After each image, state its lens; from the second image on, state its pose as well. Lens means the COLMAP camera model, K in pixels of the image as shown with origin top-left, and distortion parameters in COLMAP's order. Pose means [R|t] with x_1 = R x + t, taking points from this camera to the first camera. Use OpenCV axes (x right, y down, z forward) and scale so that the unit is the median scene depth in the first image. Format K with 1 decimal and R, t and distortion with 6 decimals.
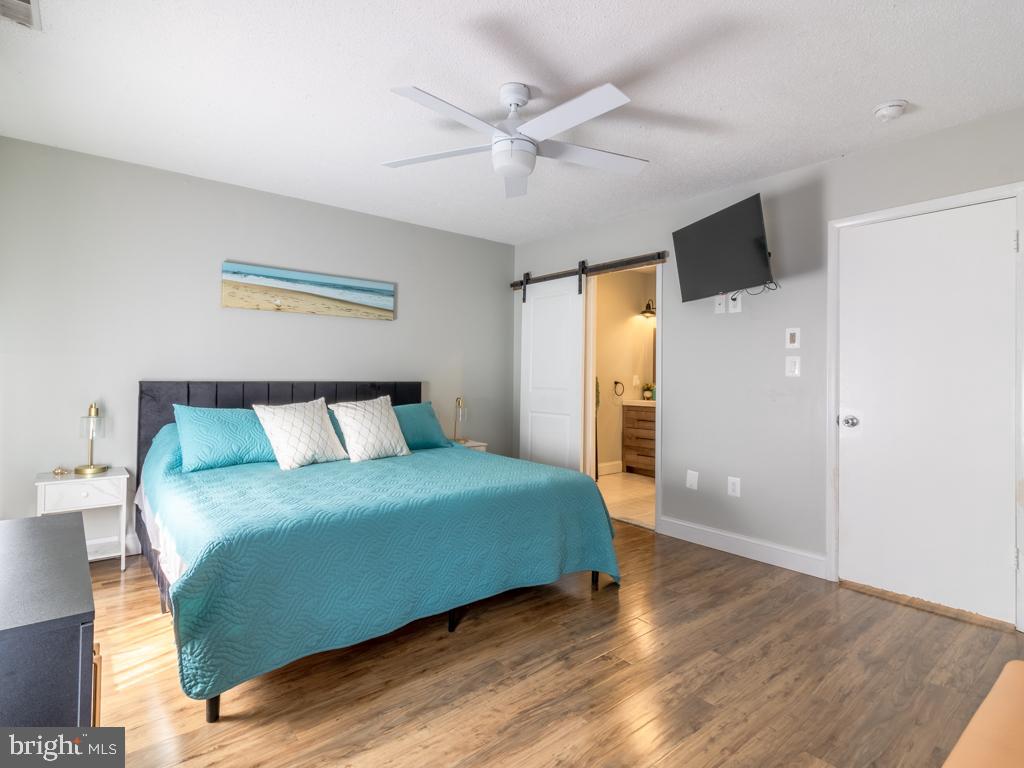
lens RADIAL K [[534.1, 0, 515.1], [0, 534.1, 378.2], [0, 0, 1]] dist [0.004981, 0.002638]
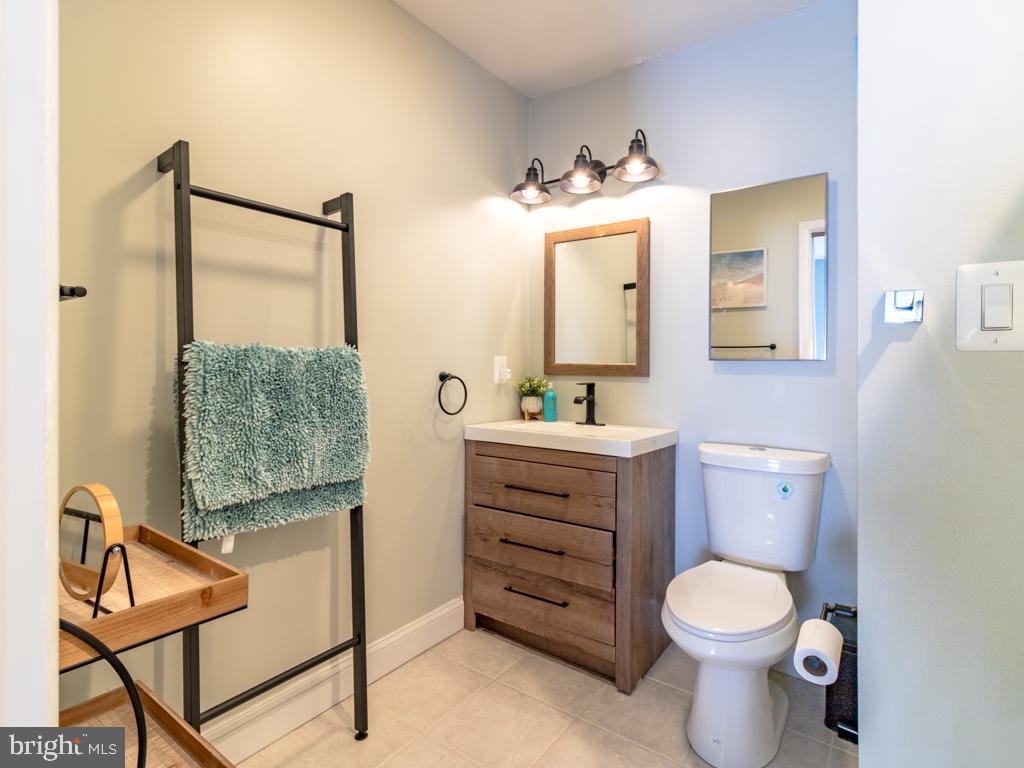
lens RADIAL K [[534.1, 0, 510.1], [0, 534.1, 378.3], [0, 0, 1]] dist [0.004981, 0.002638]
pose [[0.972321, -0.011019, 0.233391, 0.150168], [0.006475, 0.999774, 0.020226, 0.003130], [-0.233561, -0.018155, 0.972173, 0.657518]]
